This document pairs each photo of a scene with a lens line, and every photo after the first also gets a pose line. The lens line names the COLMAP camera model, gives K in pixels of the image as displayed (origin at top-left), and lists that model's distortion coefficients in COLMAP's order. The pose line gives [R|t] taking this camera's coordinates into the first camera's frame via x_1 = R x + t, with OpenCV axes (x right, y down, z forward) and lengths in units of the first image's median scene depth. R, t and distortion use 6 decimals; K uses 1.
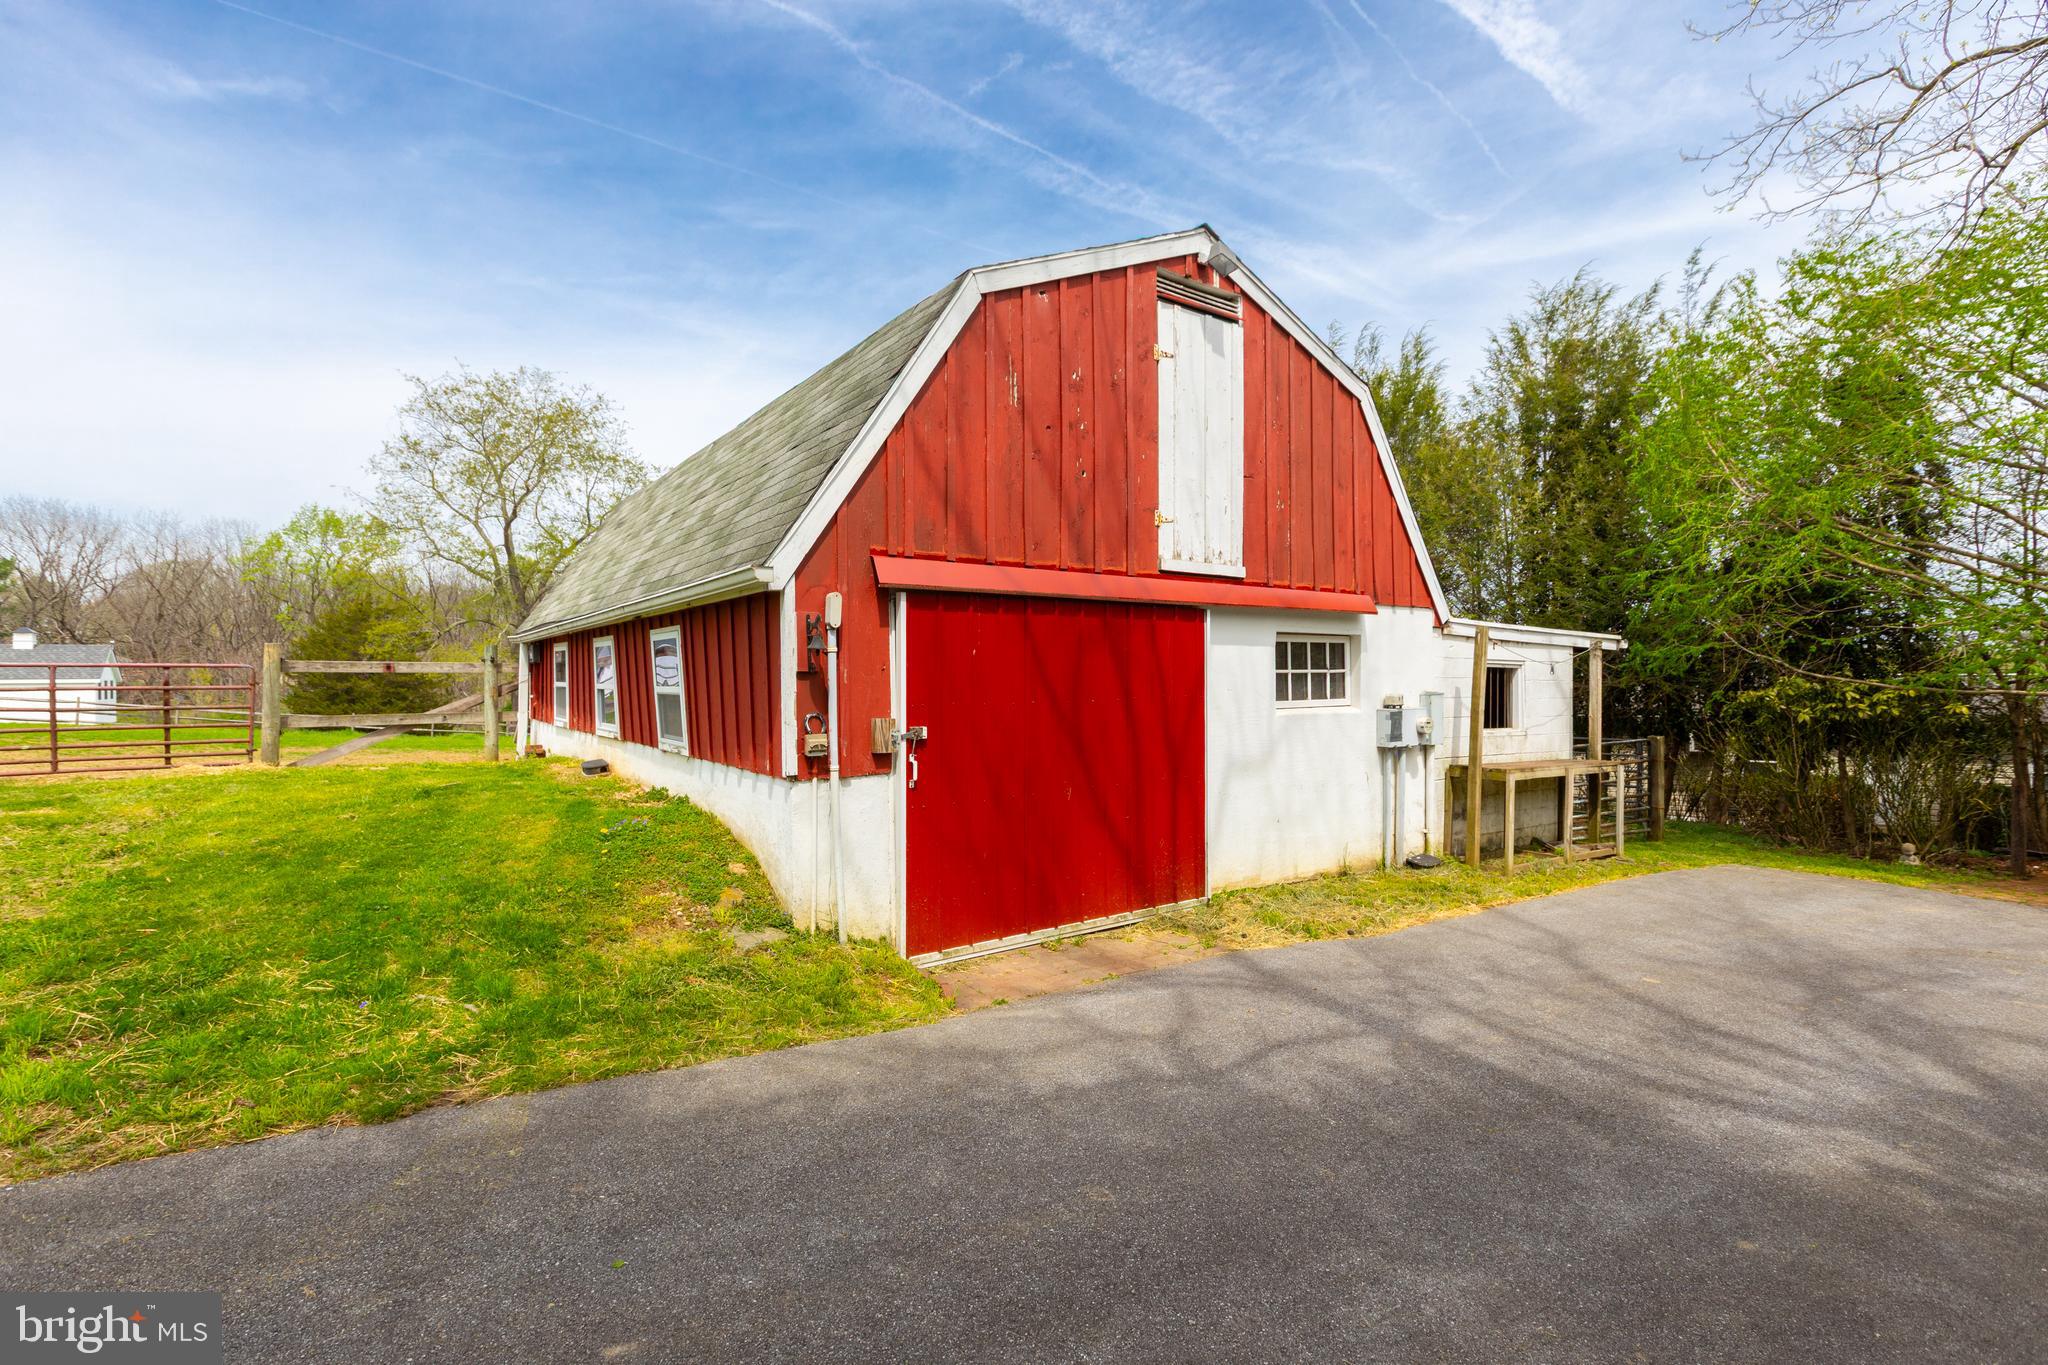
lens RADIAL K [[919.1, 0, 1031.0], [0, 919.1, 681.4], [0, 0, 1]] dist [0.005852, -0.001689]
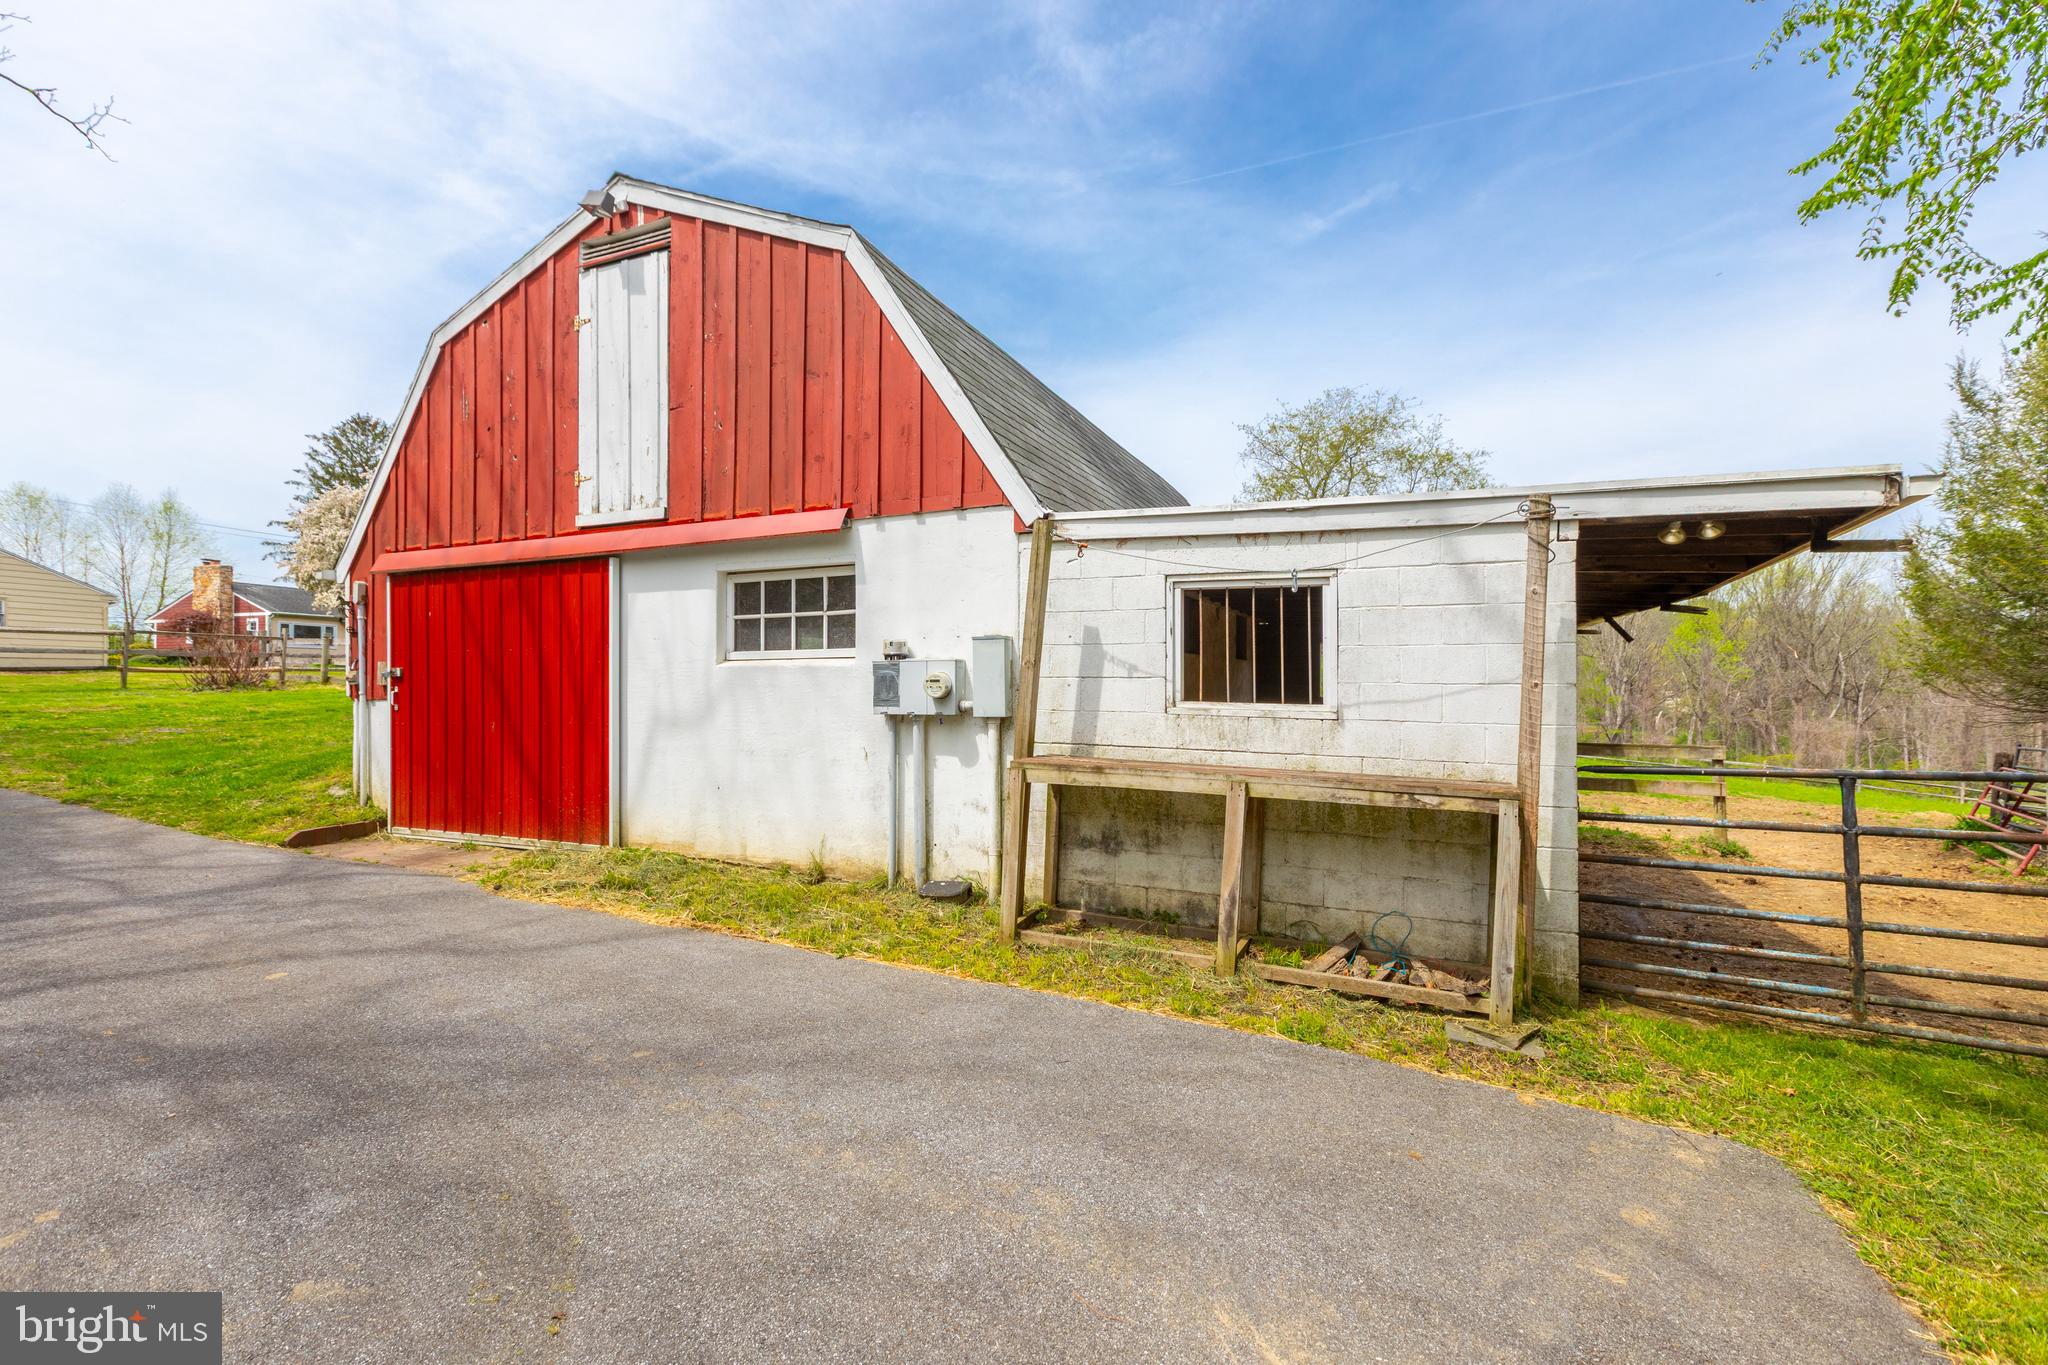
lens RADIAL K [[919.1, 0, 1031.2], [0, 919.1, 686.9], [0, 0, 1]] dist [0.005852, -0.001689]
pose [[0.501308, 0.002750, -0.865264, 1.151533], [-0.001420, 0.999996, 0.002355, 0.052241], [0.865268, 0.000048, 0.501310, 0.799853]]
